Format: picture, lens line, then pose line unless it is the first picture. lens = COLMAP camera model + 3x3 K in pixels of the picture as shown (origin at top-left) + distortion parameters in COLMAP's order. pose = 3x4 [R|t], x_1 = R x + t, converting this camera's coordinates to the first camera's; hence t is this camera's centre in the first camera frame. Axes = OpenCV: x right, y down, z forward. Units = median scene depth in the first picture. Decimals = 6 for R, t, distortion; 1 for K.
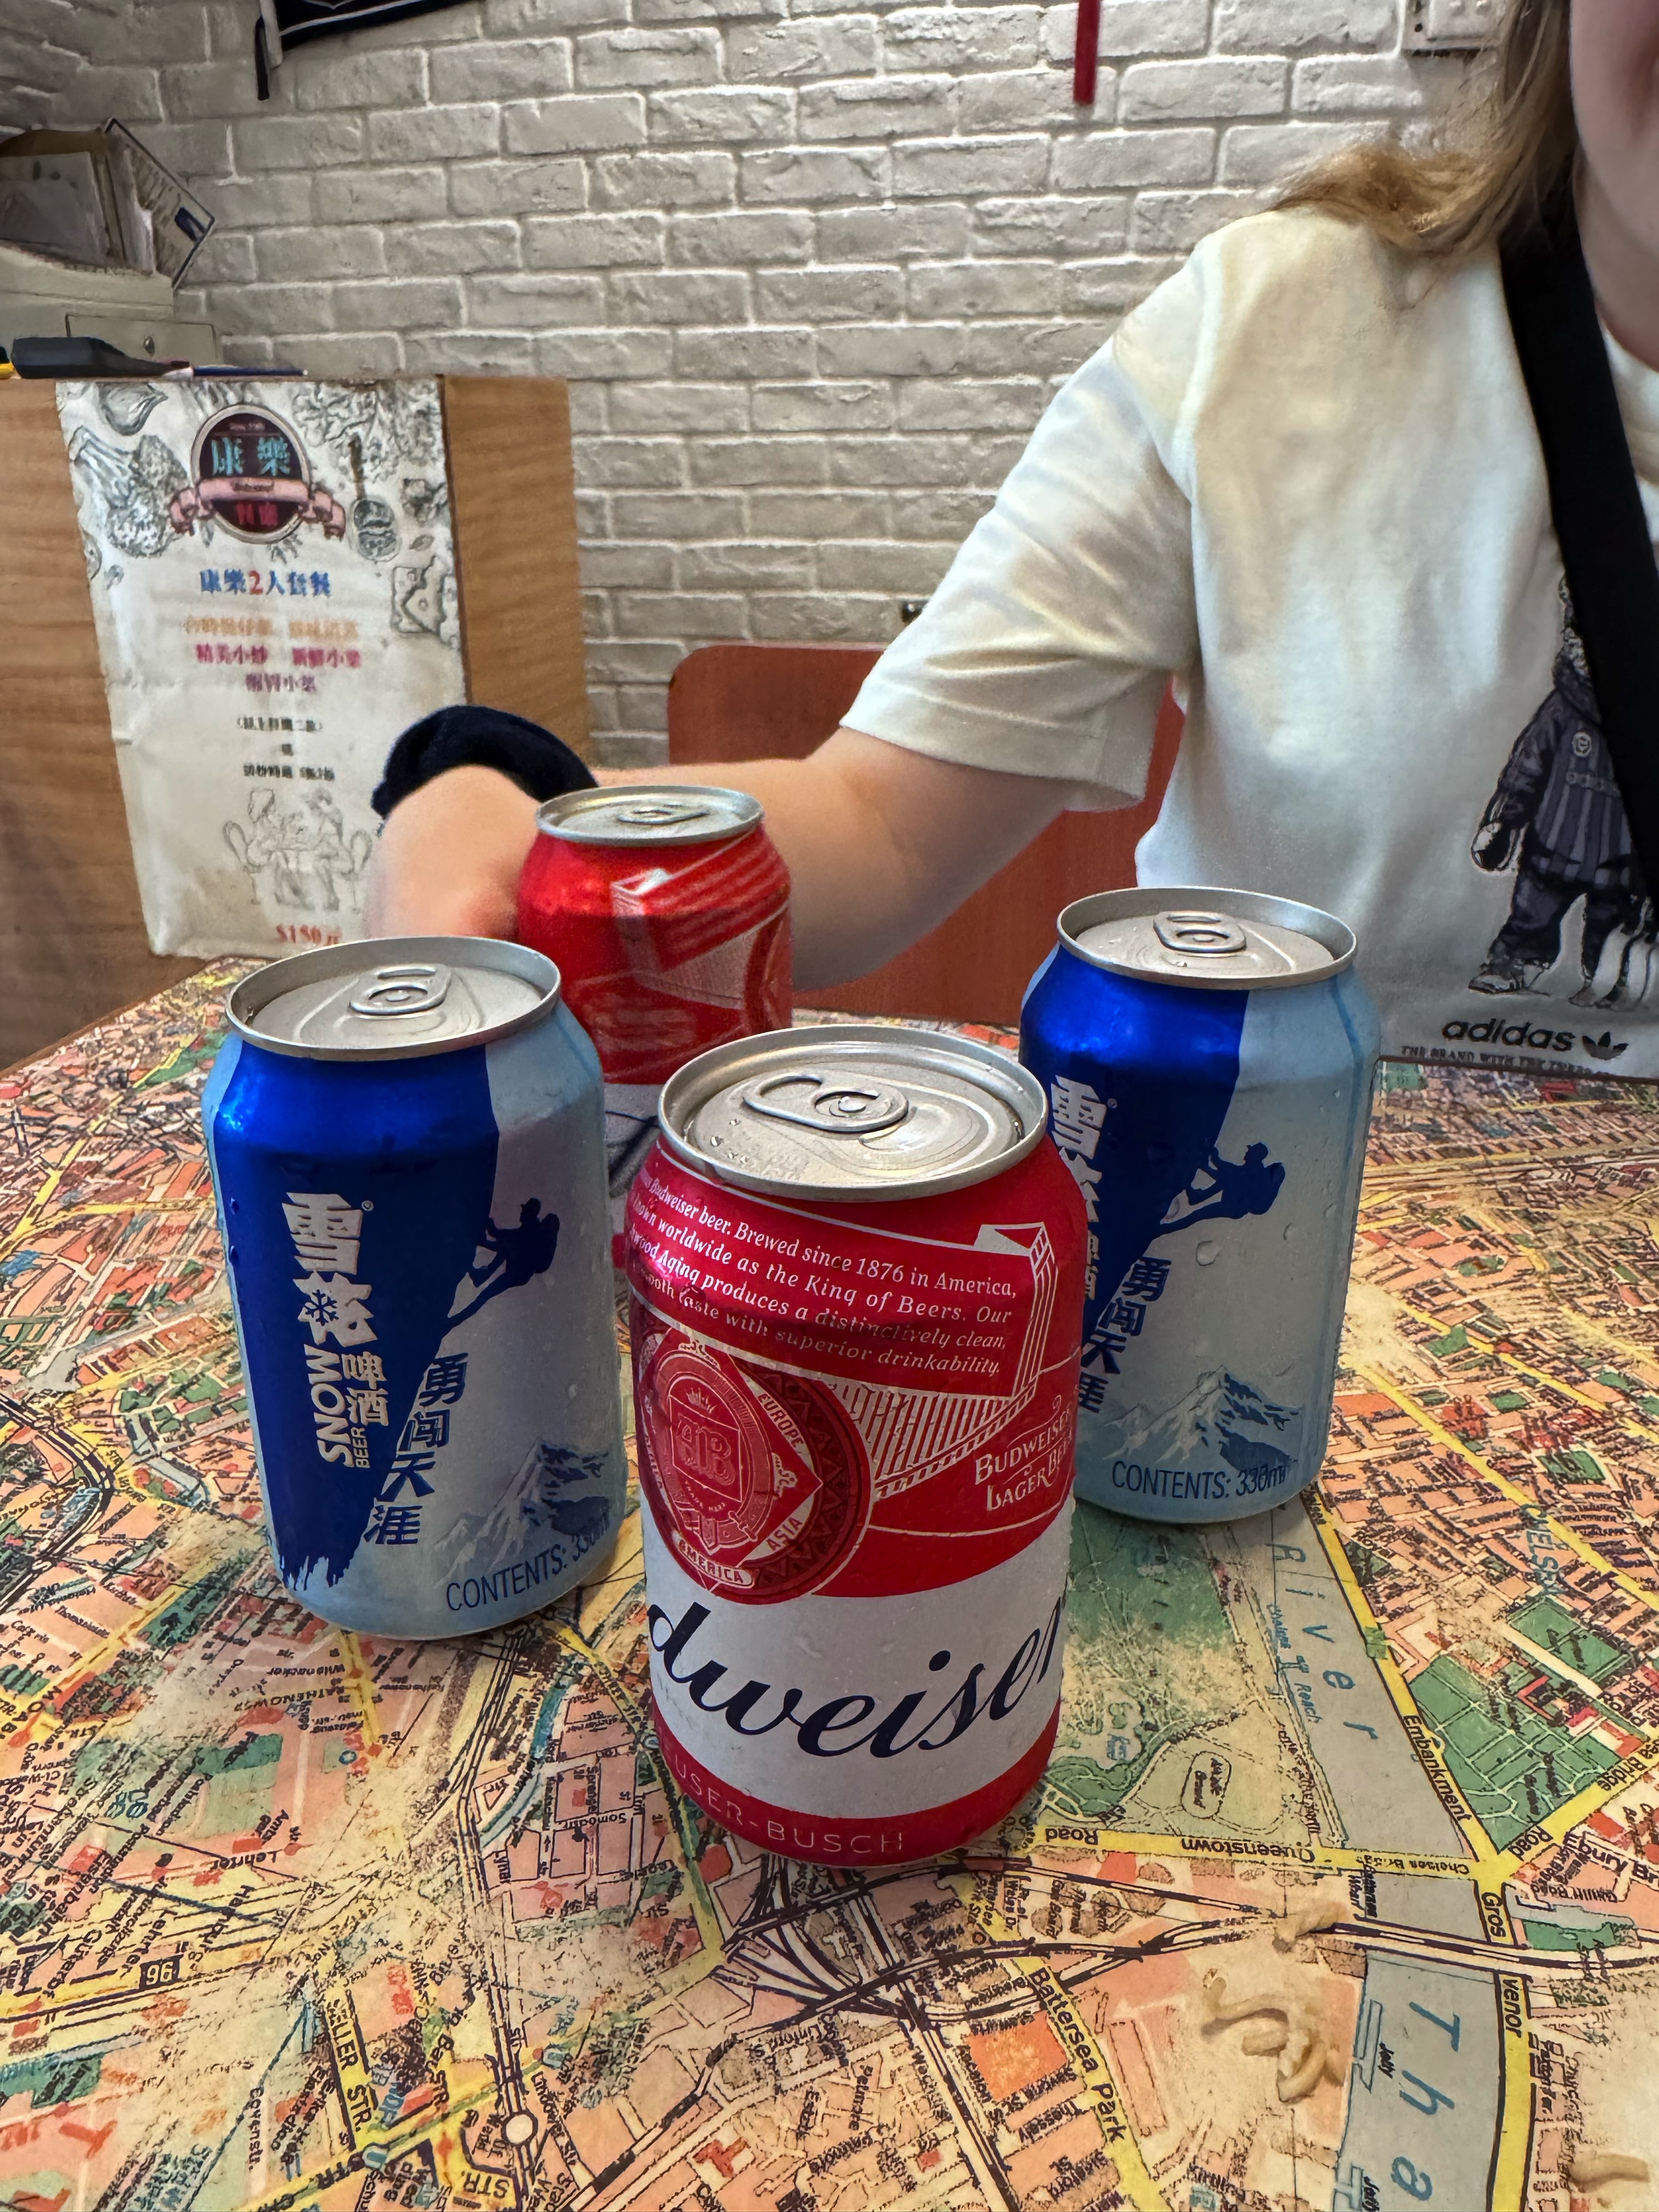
lens RADIAL K [[1543.2, 0, 829.5], [0, 1543.2, 1103.3], [0, 0, 1]] dist [-0.004001, -0.008800]
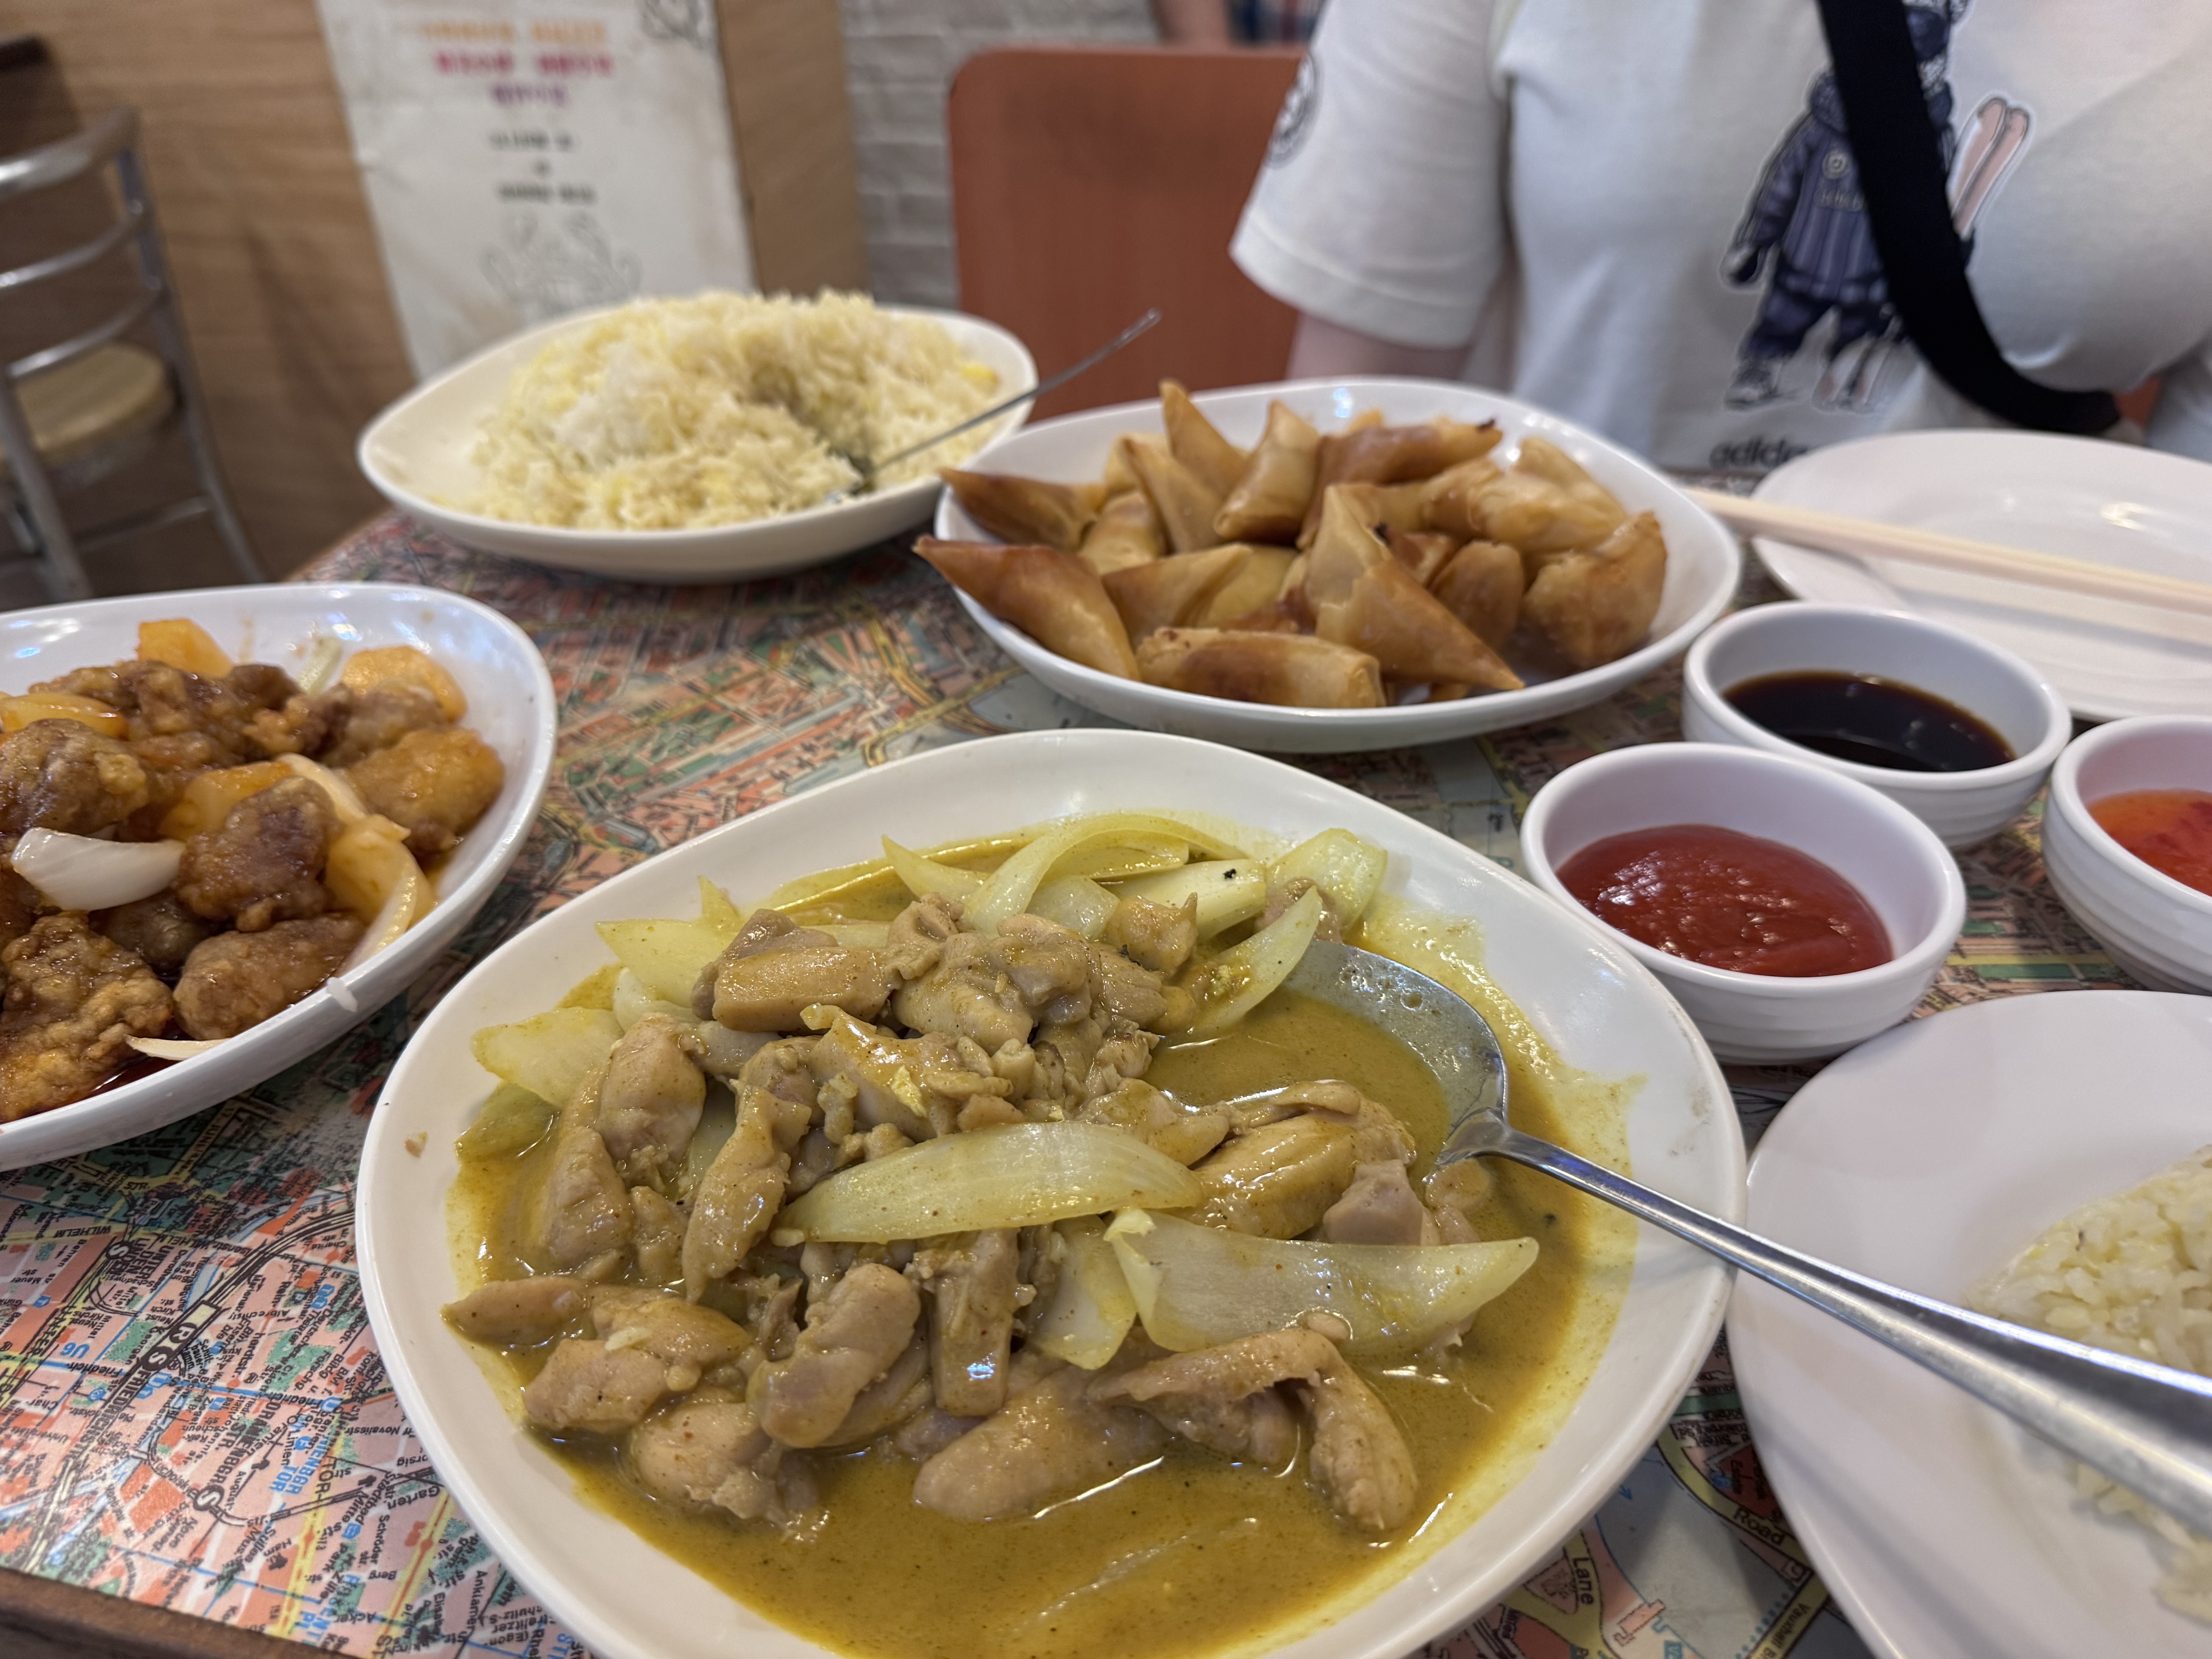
lens RADIAL K [[1543.2, 0, 1107.8], [0, 1543.2, 832.9], [0, 0, 1]] dist [-0.004001, -0.008800]
pose [[0.999735, -0.020277, -0.010885, -0.014450], [0.021973, 0.981624, 0.189557, 0.010558], [0.006841, -0.189746, 0.981809, -0.185980]]
